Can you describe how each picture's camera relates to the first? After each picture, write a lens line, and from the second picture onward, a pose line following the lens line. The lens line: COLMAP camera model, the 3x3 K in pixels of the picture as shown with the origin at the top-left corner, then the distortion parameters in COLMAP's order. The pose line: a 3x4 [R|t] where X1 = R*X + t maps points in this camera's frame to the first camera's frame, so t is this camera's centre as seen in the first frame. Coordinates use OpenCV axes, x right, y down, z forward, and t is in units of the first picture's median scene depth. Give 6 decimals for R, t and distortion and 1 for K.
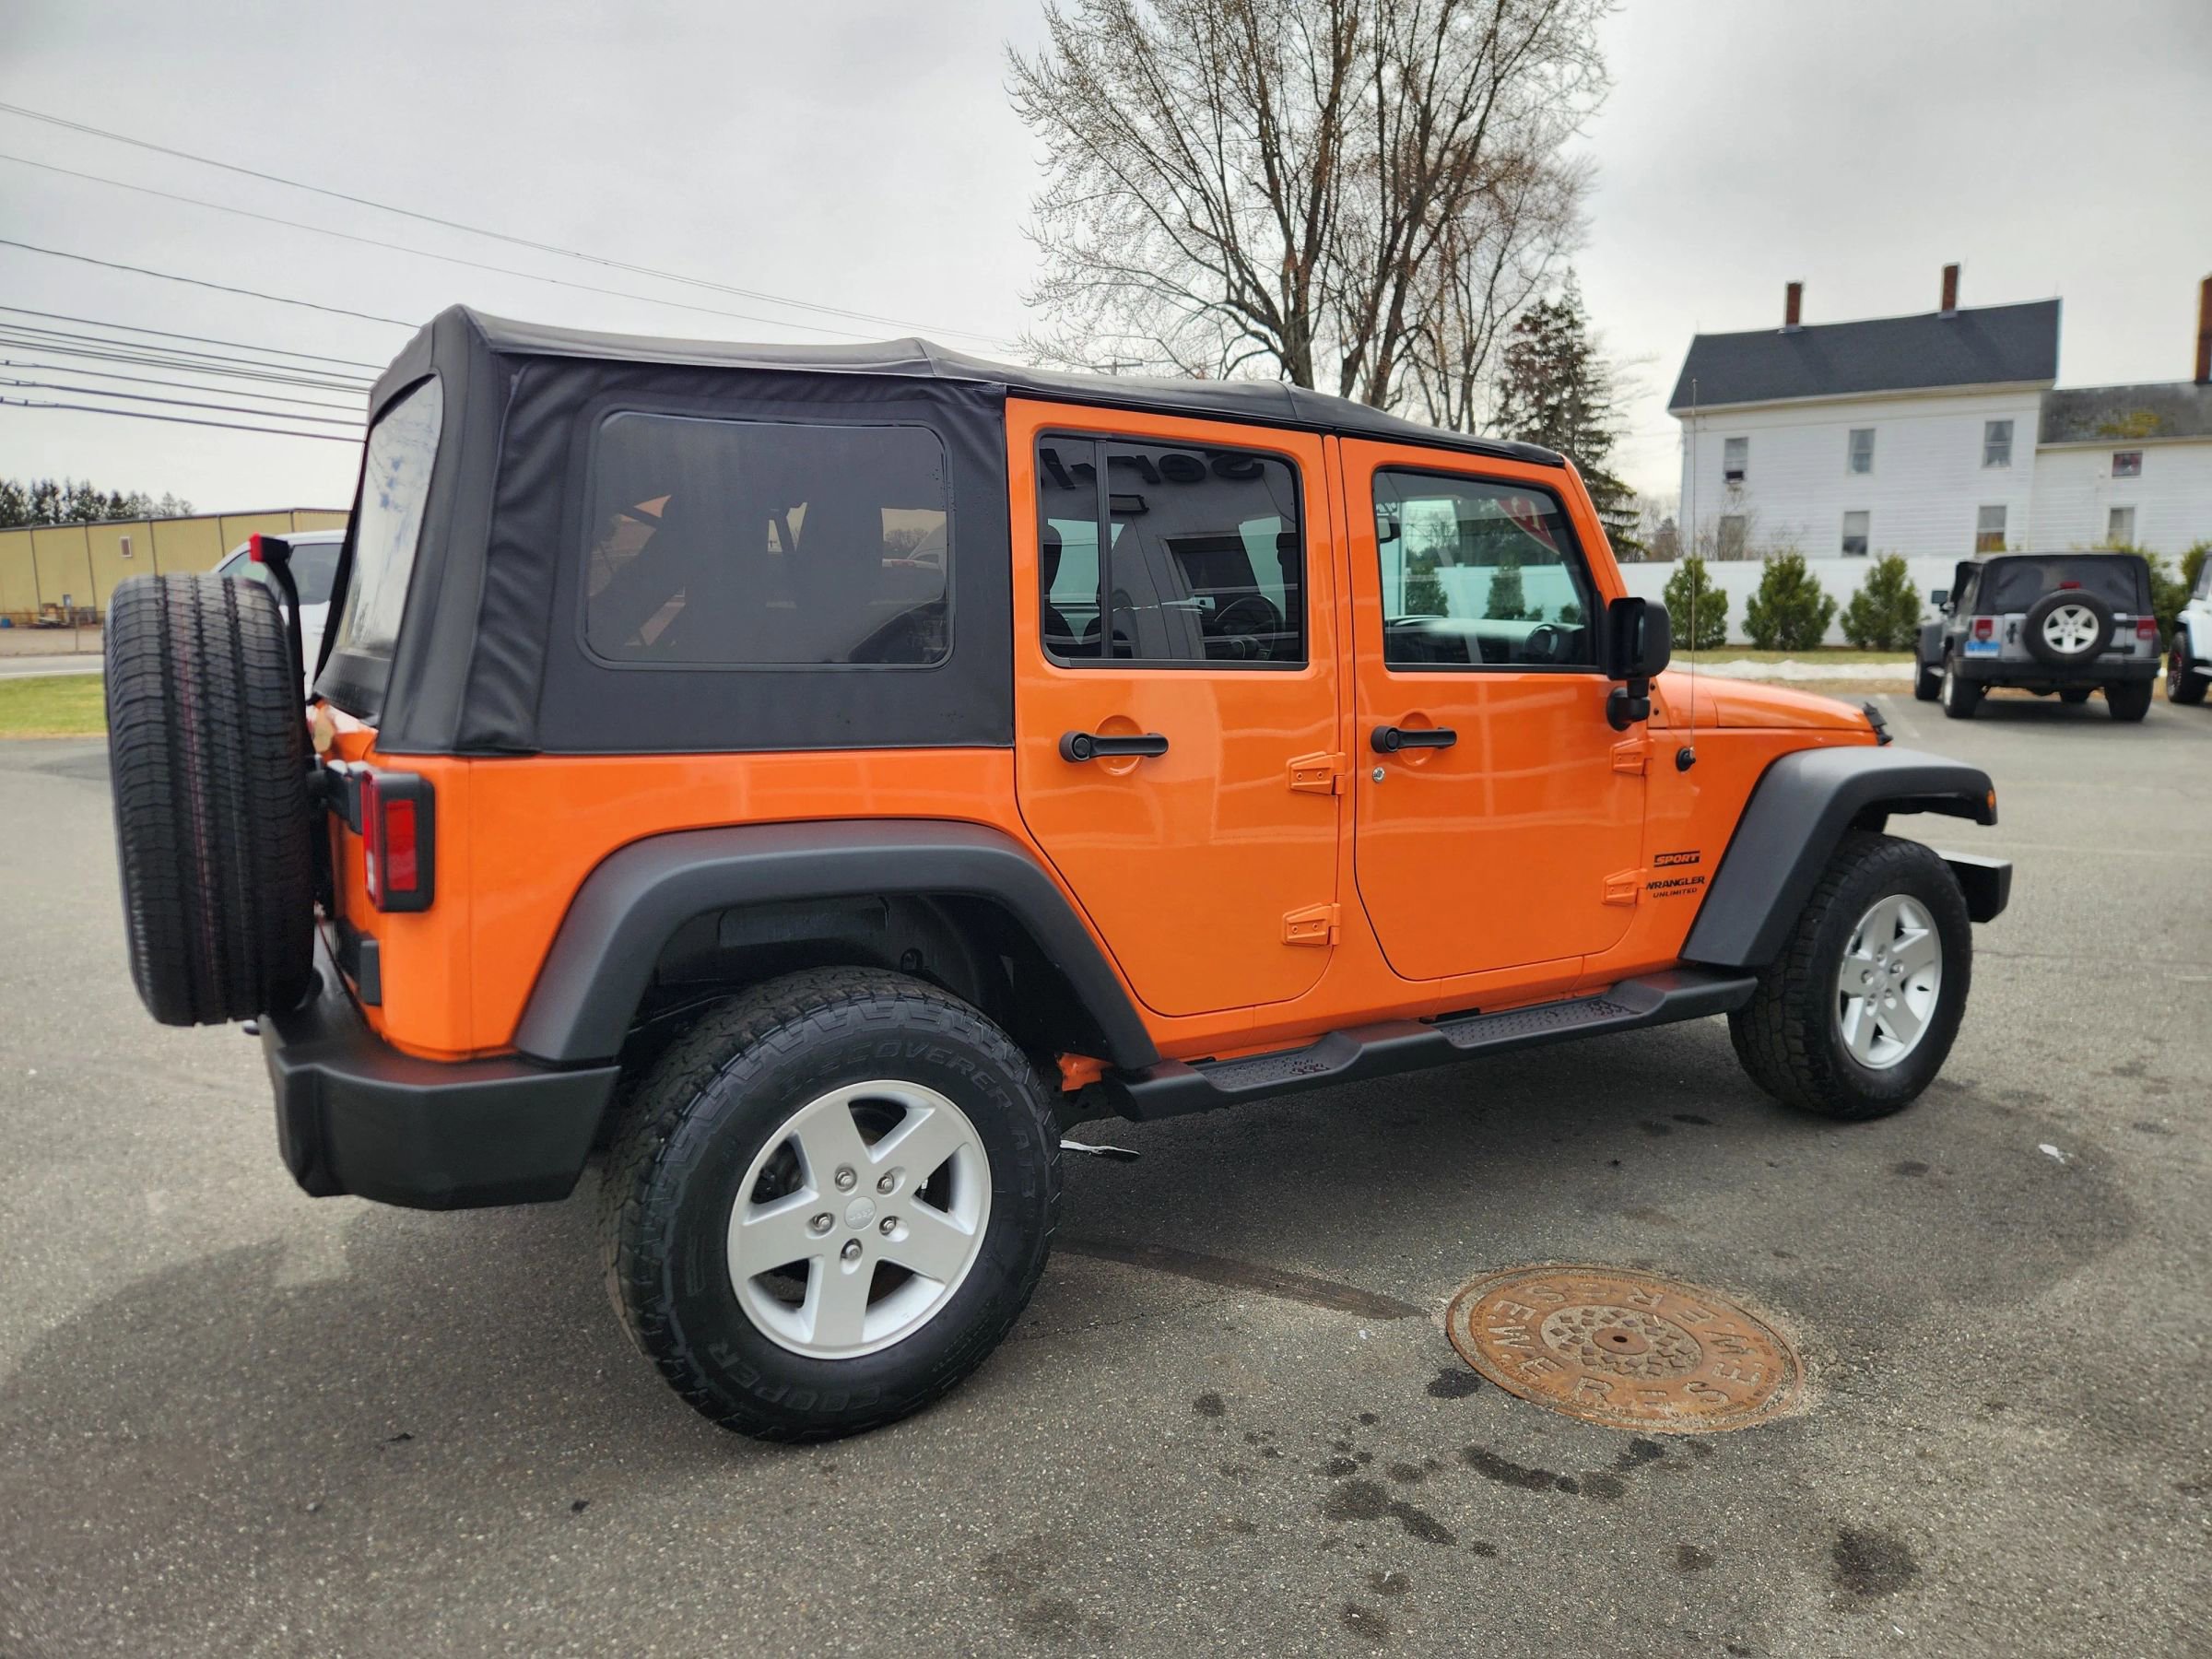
lens RADIAL K [[1487.3, 0, 1091.6], [0, 1487.3, 824.8], [0, 0, 1]] dist [0.064637, -0.050695]
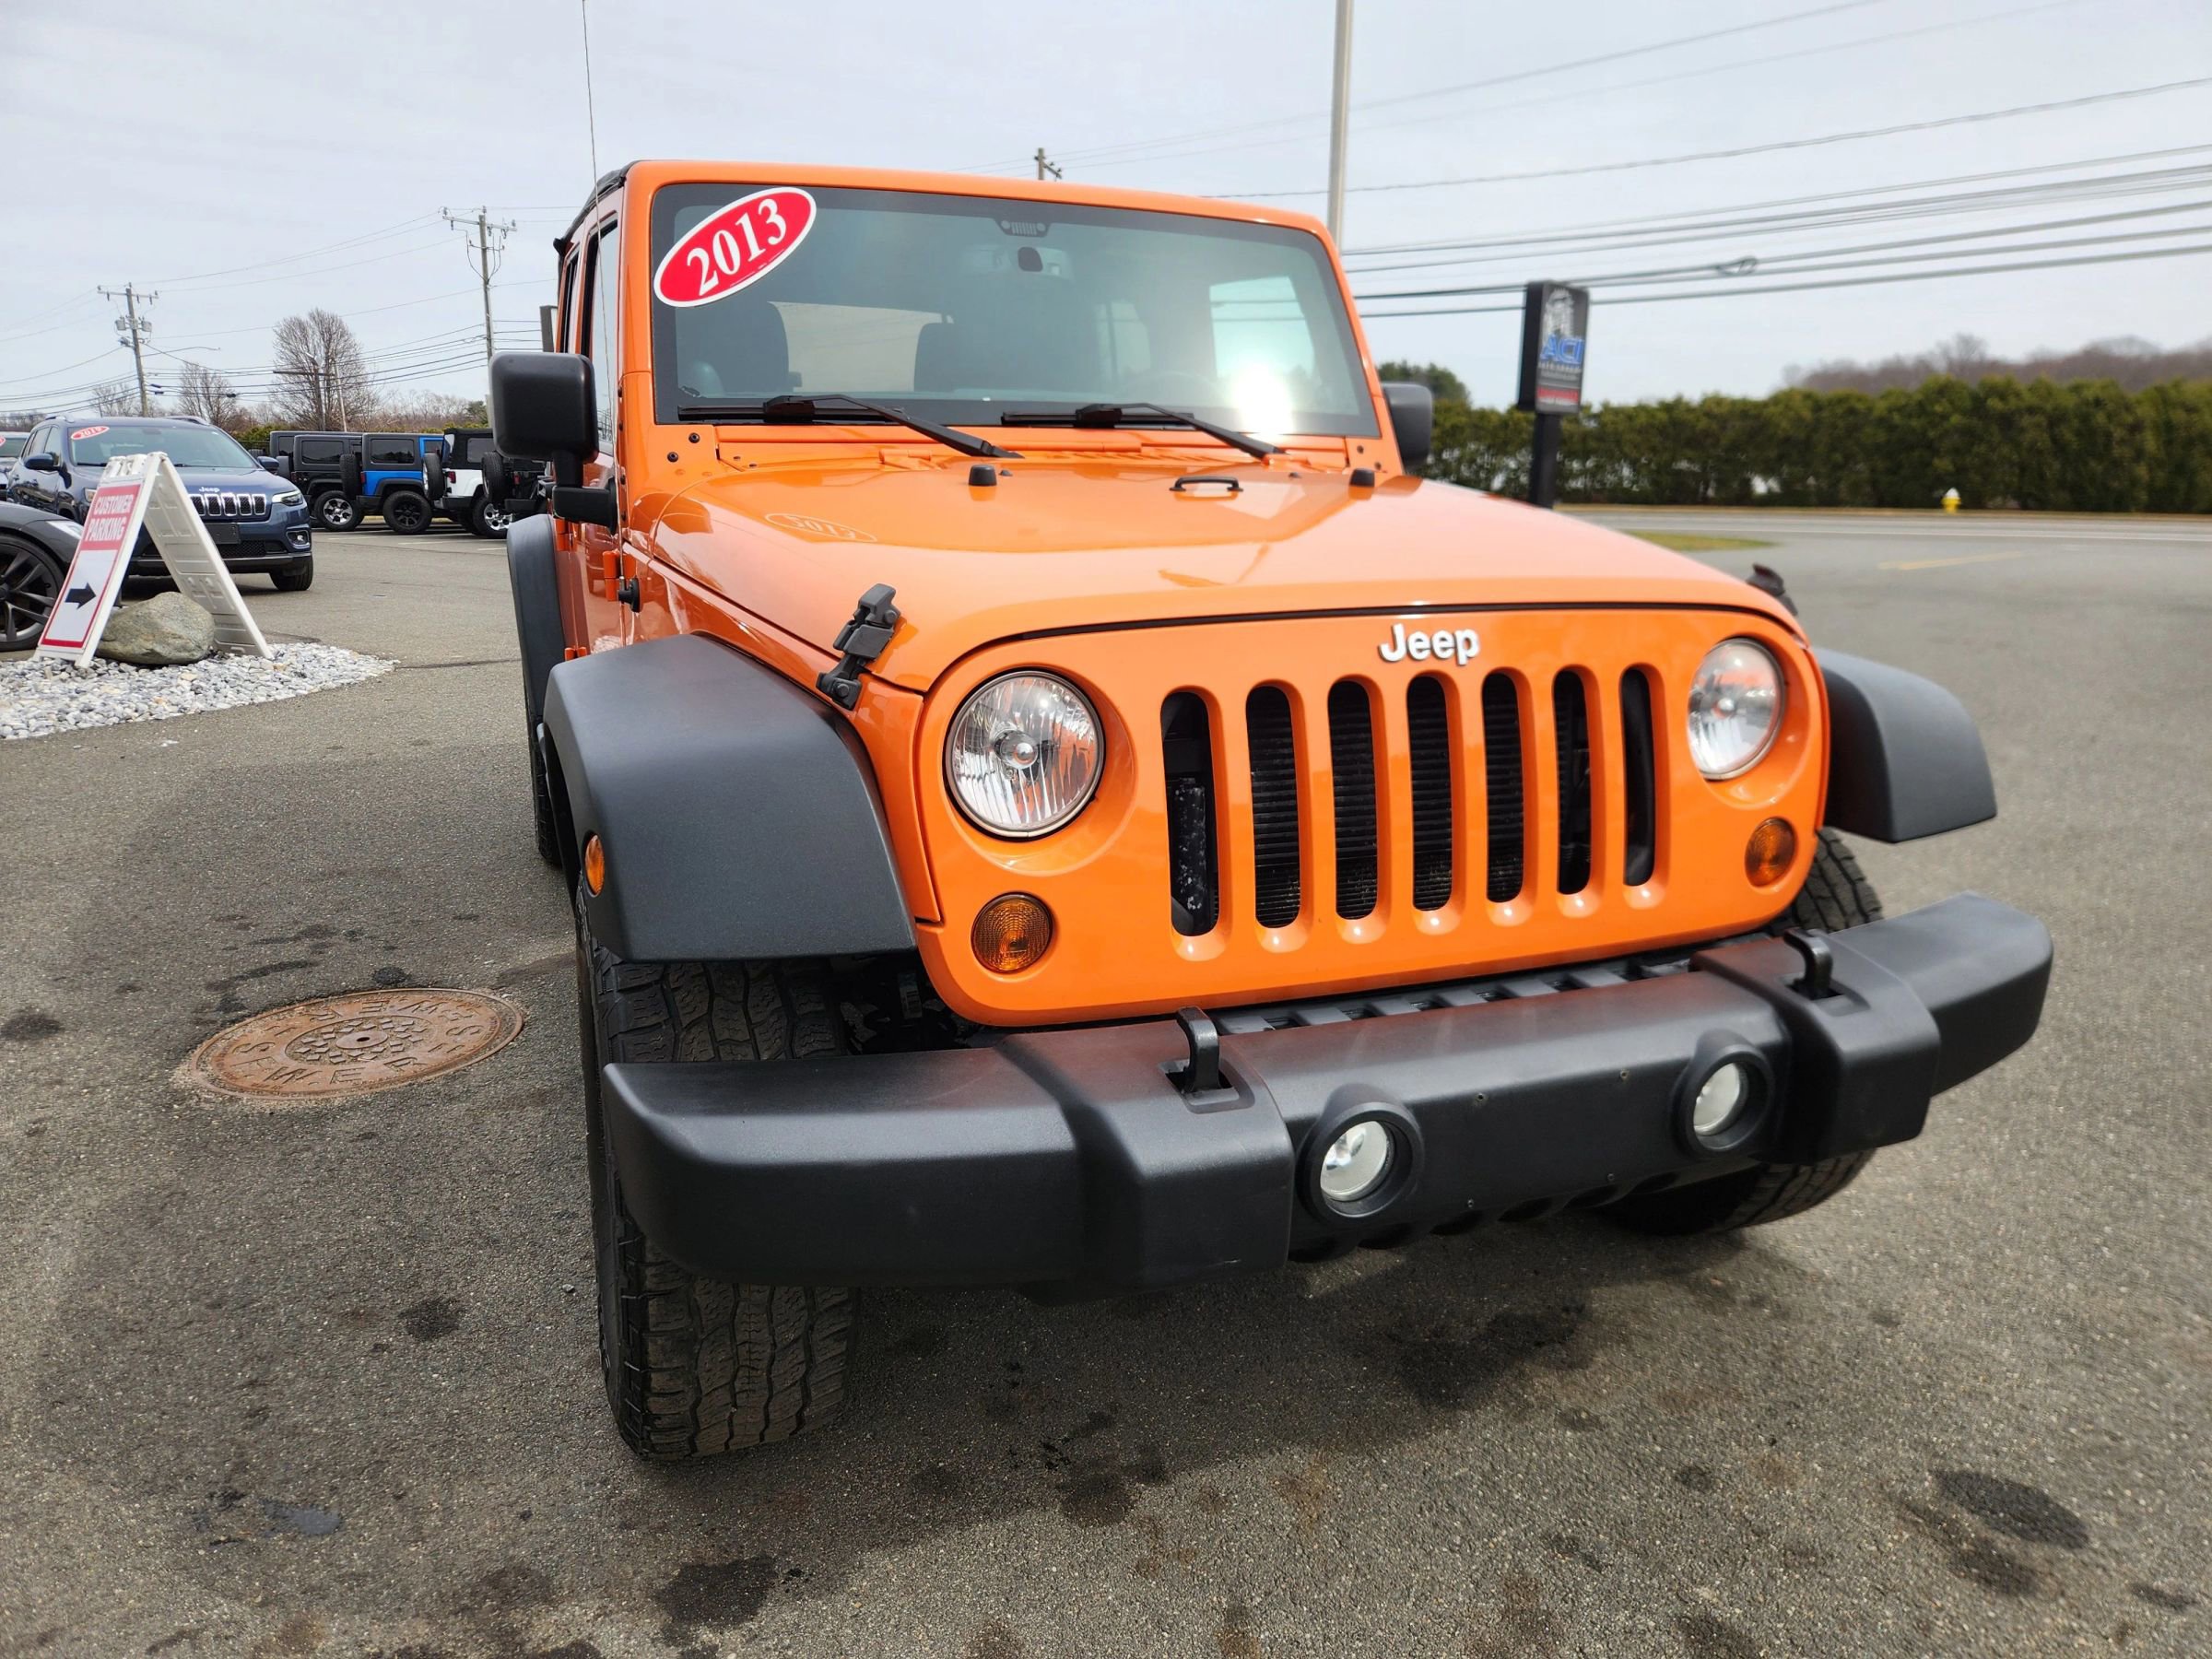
lens RADIAL K [[1487.3, 0, 1100.3], [0, 1487.3, 829.7], [0, 0, 1]] dist [0.064637, -0.050695]
pose [[-0.172087, 0.241096, -0.955122, 1.369961], [-0.153563, 0.951168, 0.267766, -0.204955], [0.973039, 0.192751, -0.126660, 1.745153]]
